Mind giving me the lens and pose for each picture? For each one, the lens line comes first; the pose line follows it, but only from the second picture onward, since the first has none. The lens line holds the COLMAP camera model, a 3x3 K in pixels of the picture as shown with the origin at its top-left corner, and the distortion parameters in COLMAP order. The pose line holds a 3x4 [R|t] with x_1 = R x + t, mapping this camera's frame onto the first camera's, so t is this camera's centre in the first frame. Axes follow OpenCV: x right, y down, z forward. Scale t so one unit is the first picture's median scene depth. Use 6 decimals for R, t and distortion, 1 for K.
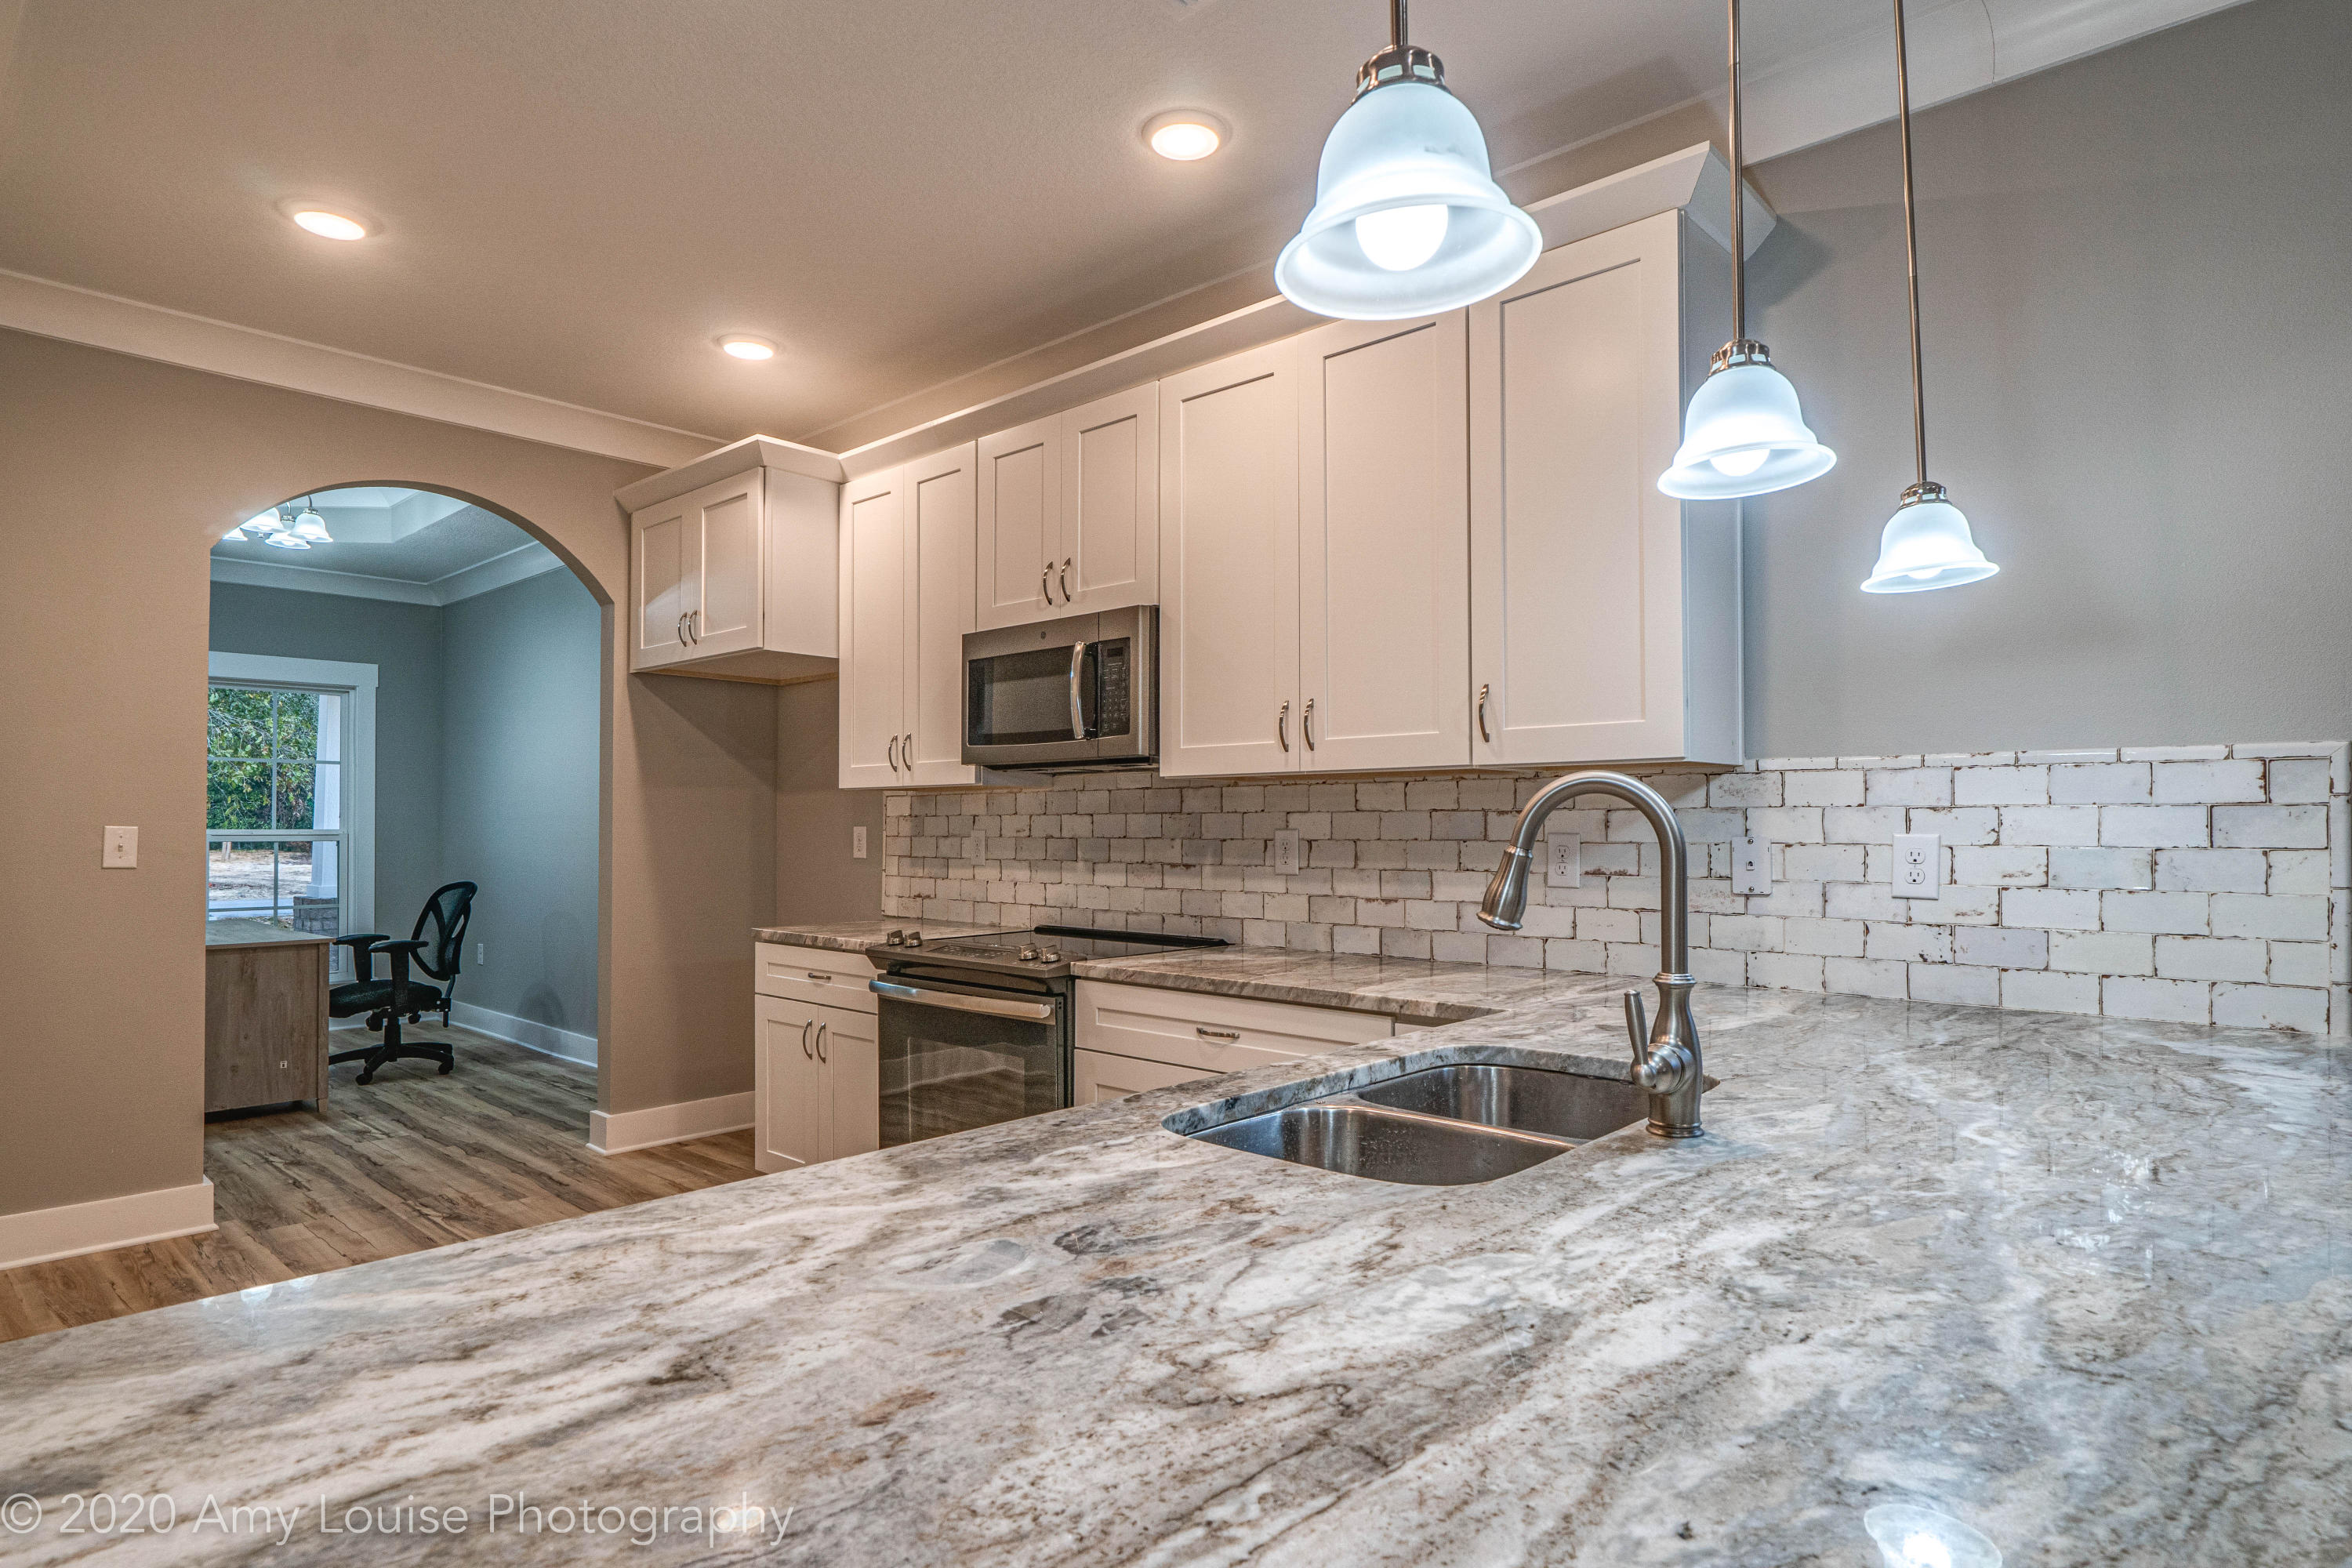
lens RADIAL K [[1259.5, 0, 1171.2], [0, 1259.5, 812.9], [0, 0, 1]] dist [-0.004087, -0.000982]
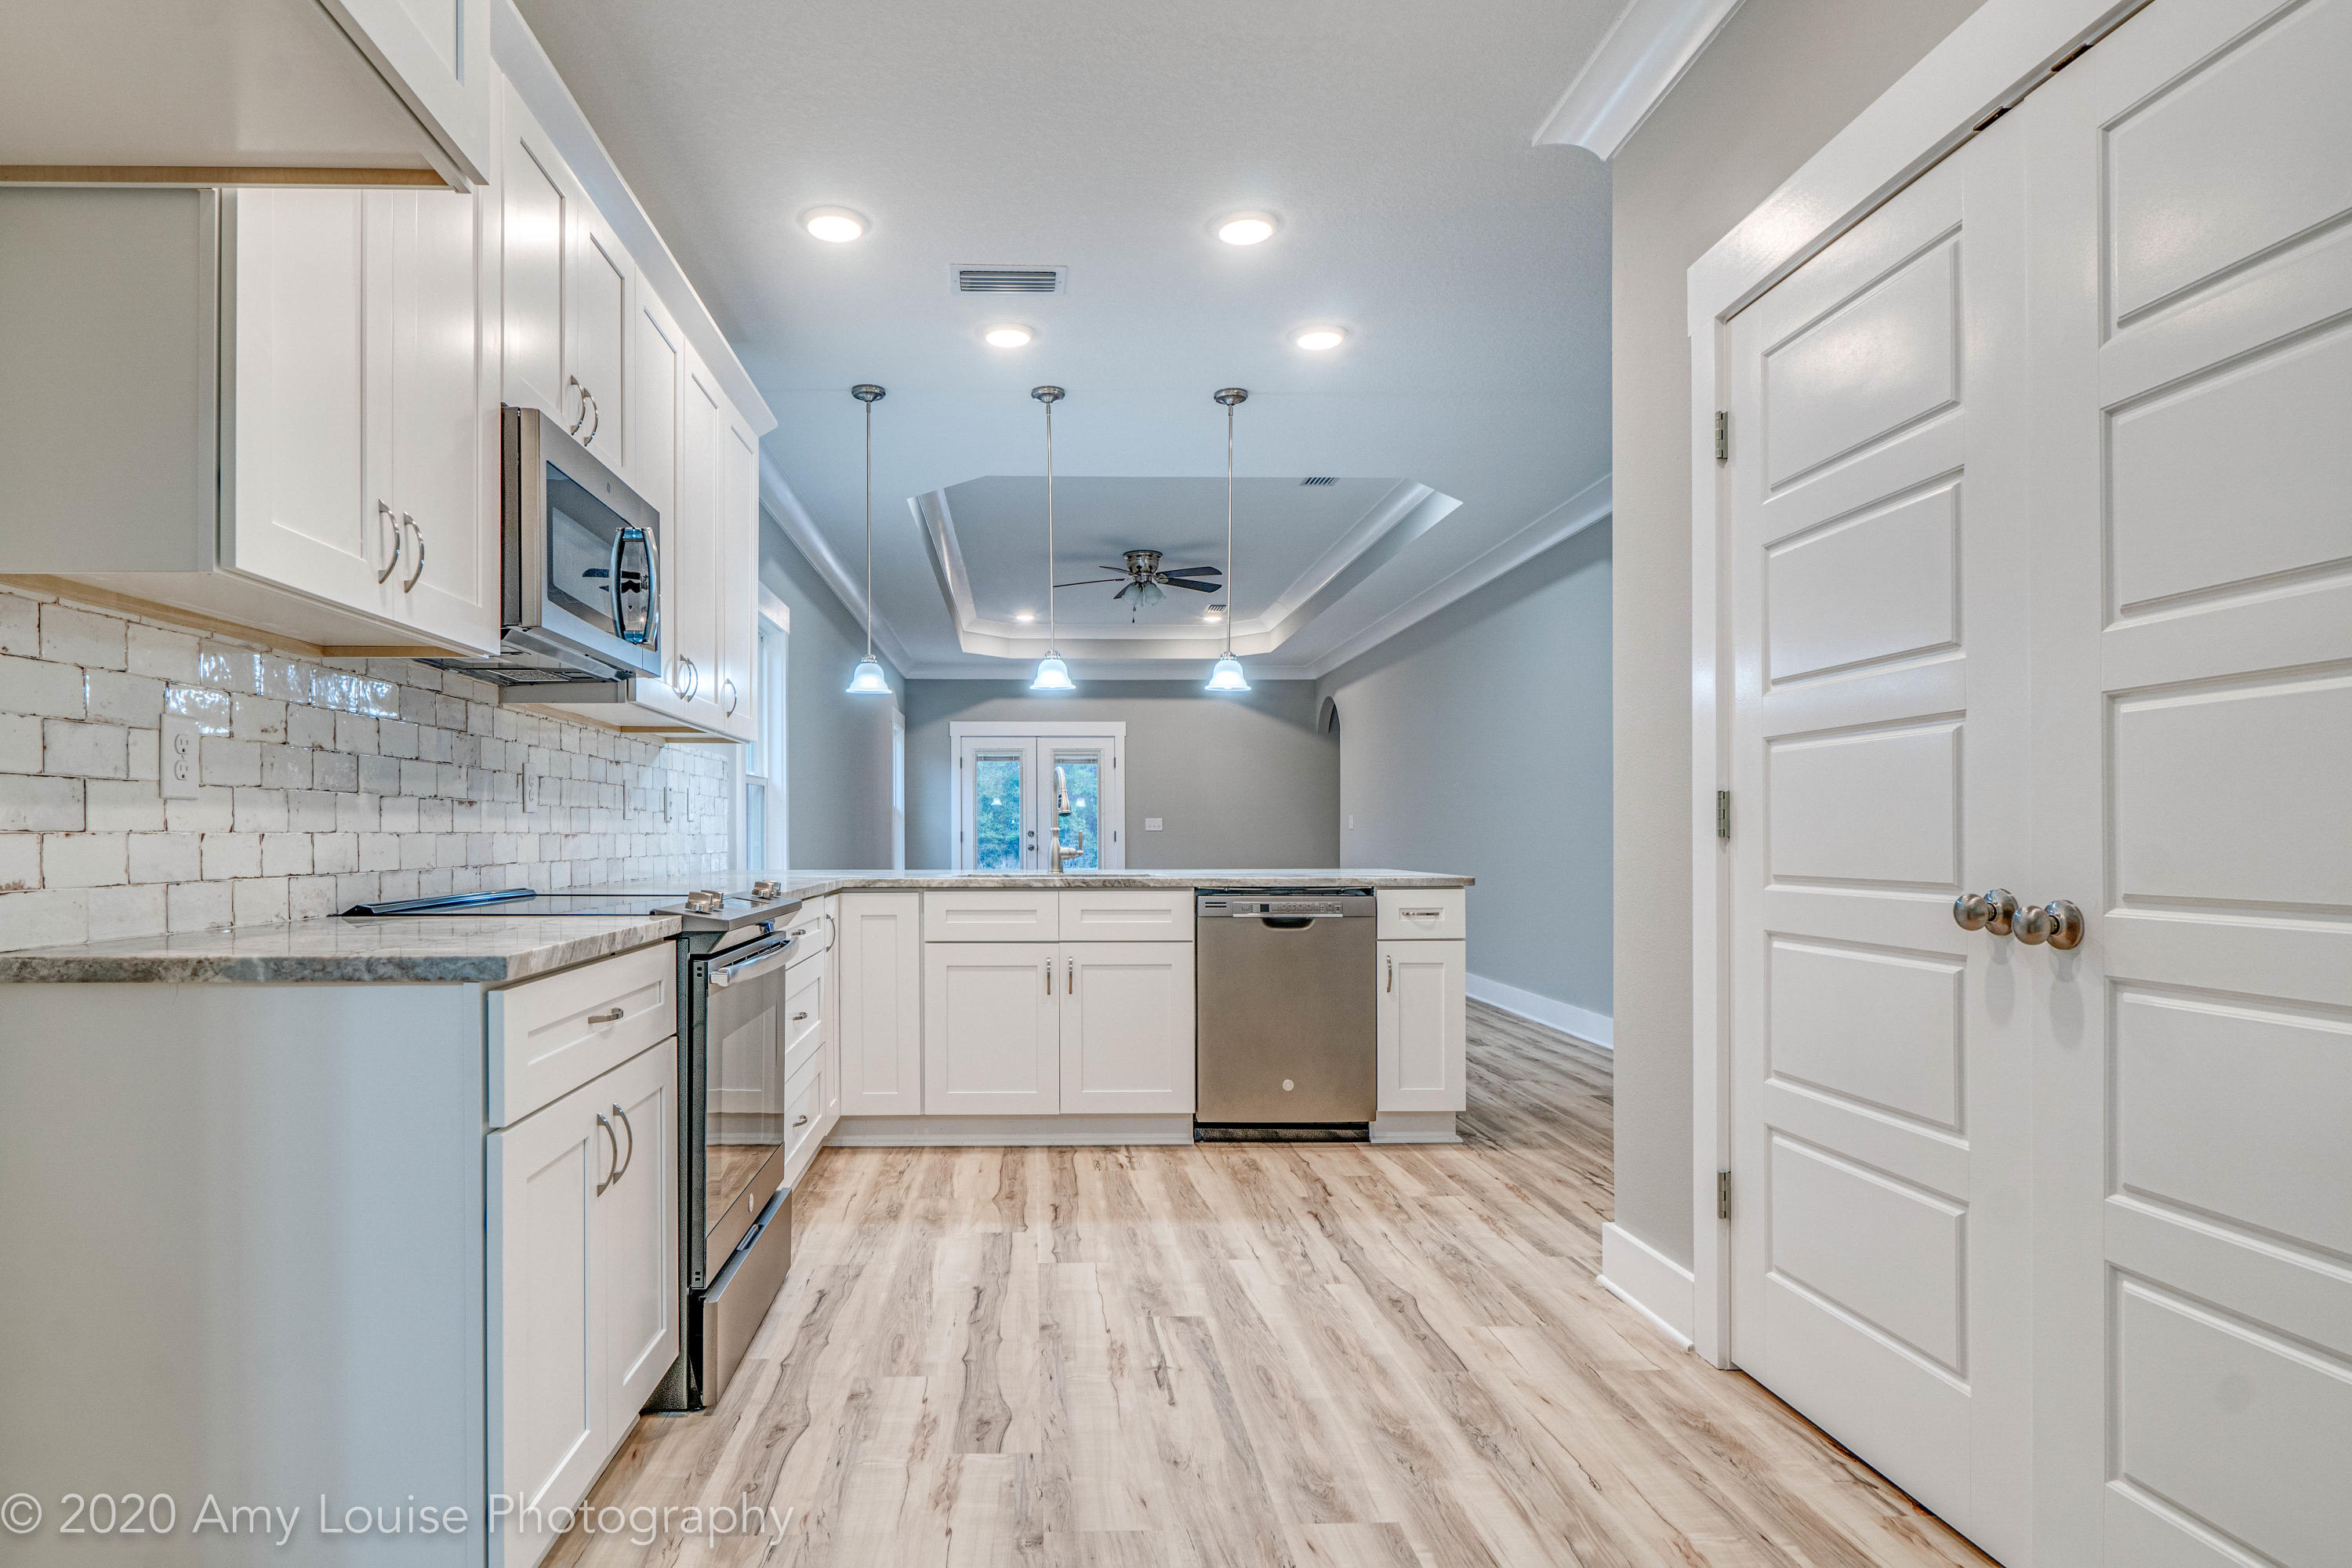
lens RADIAL K [[1259.5, 0, 1073.5], [0, 1259.5, 831.0], [0, 0, 1]] dist [-0.004087, -0.000982]
pose [[-0.698908, 0.001468, 0.715210, -0.892831], [-0.008848, 0.999904, -0.010698, 0.072426], [-0.715157, -0.013805, -0.698827, 1.431360]]
